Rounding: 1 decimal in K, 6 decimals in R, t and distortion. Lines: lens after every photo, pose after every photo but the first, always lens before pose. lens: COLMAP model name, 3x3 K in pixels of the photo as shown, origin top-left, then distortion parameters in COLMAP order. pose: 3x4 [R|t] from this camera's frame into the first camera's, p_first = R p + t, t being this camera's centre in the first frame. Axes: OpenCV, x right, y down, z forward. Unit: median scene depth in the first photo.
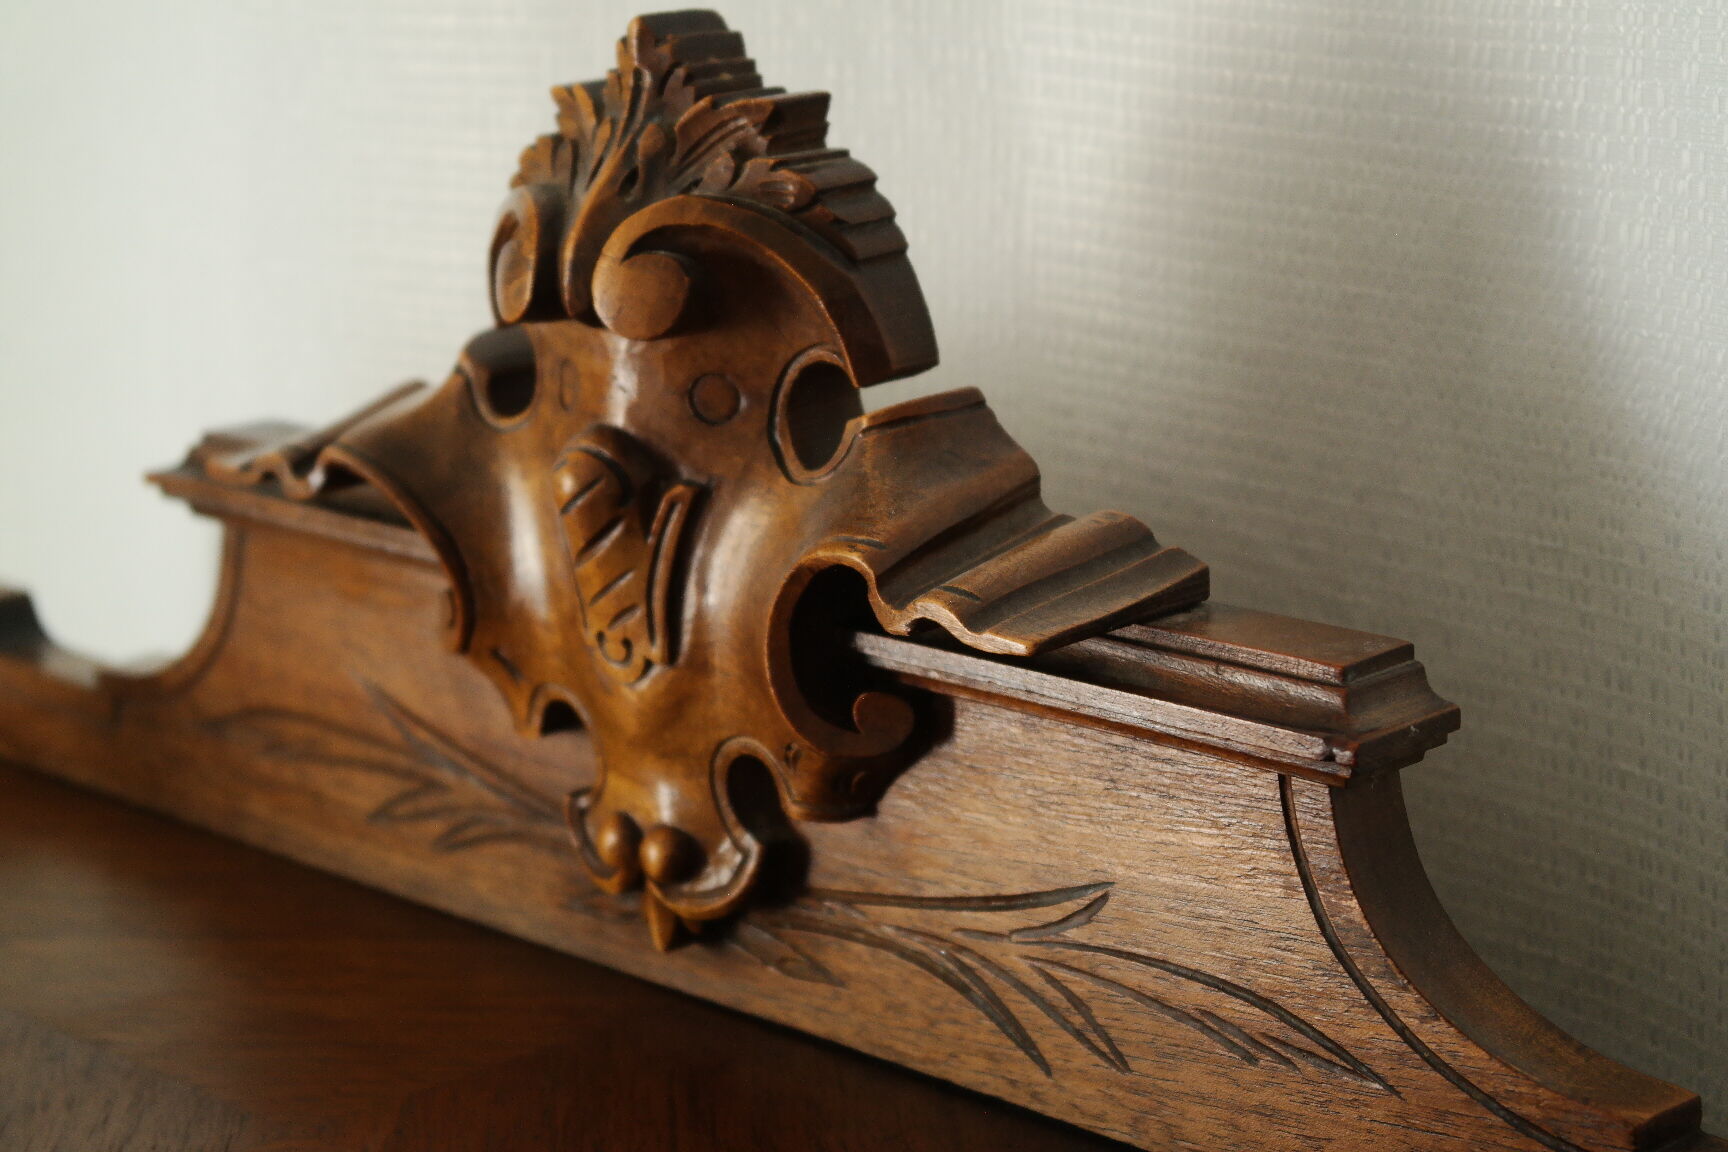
lens RADIAL K [[3508.4, 0, 847.8], [0, 3508.4, 574.3], [0, 0, 1]] dist [0.056914, 0.000000]
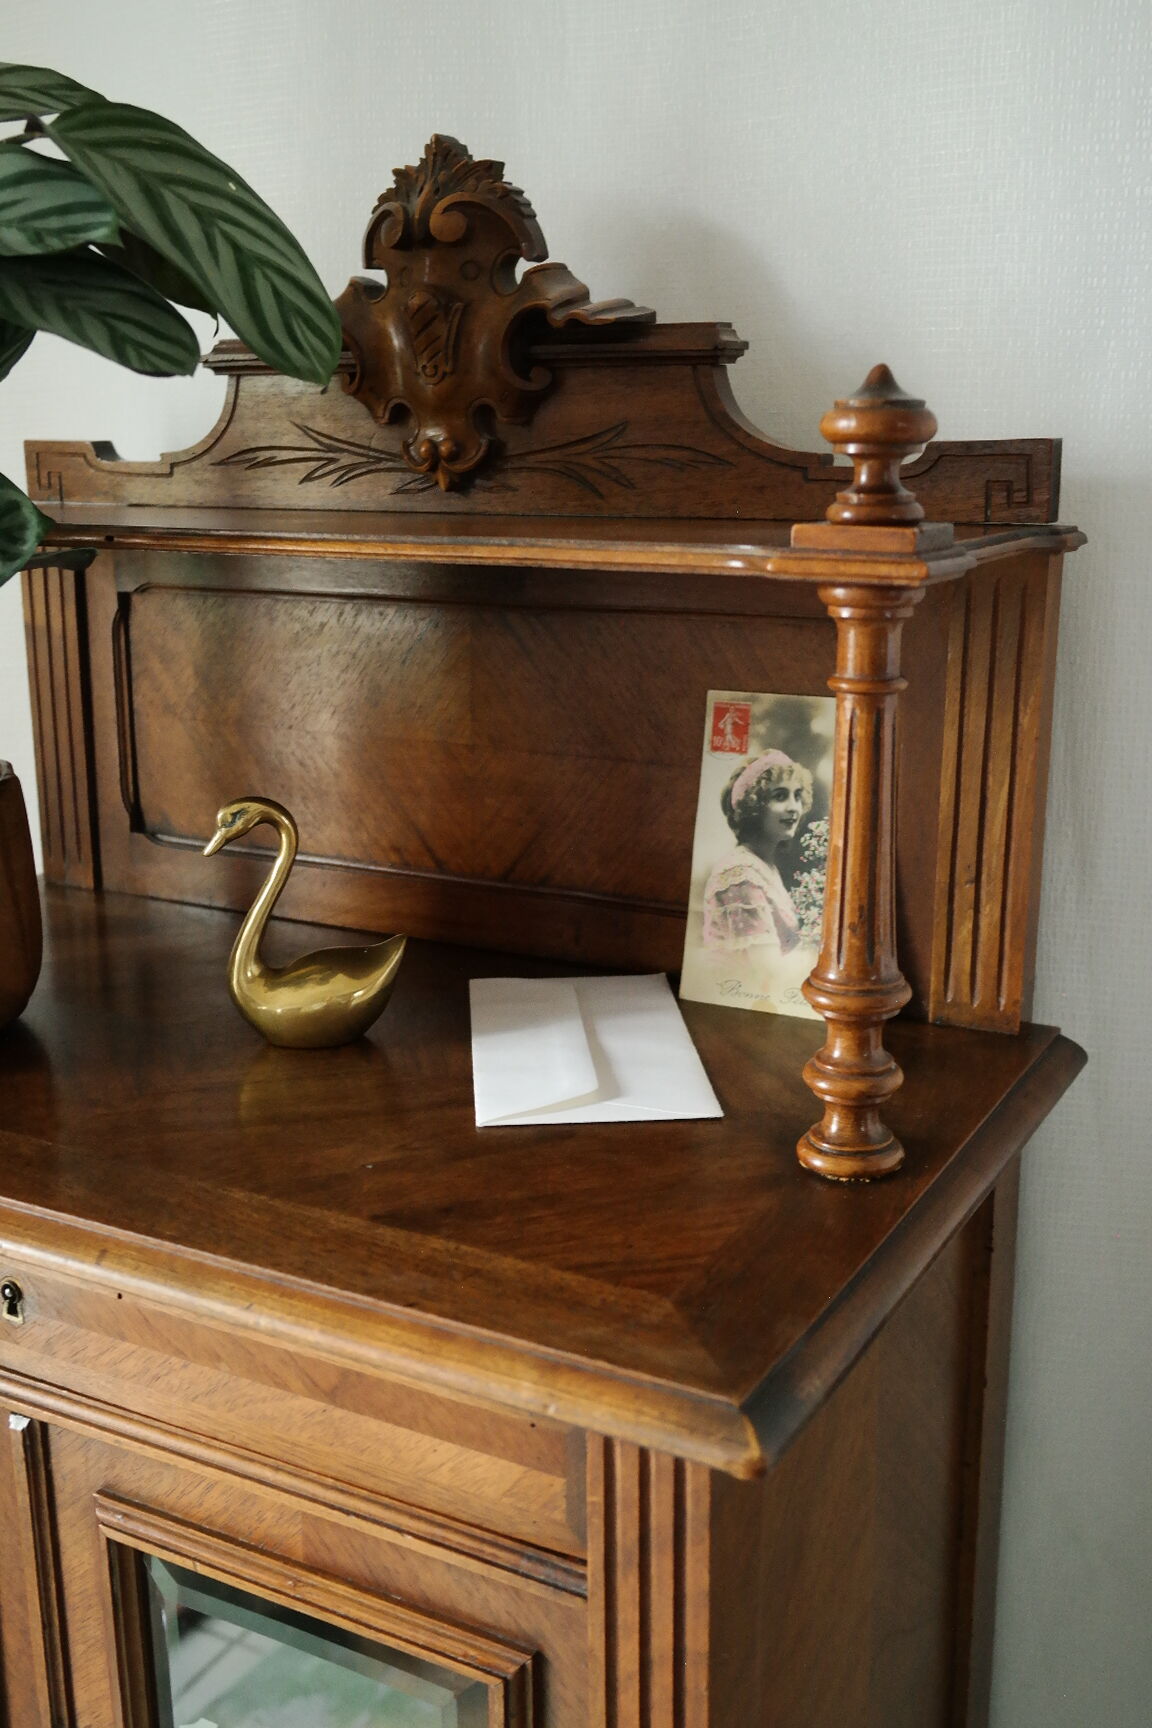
lens RADIAL K [[1791.6, 0, 592.7], [0, 1791.6, 899.0], [0, 0, 1]] dist [-0.014975, 0.000000]
pose [[0.961404, -0.064947, 0.267364, -0.355481], [0.055600, 0.997553, 0.042392, 0.393336], [-0.269463, -0.025890, 0.962663, -0.420121]]
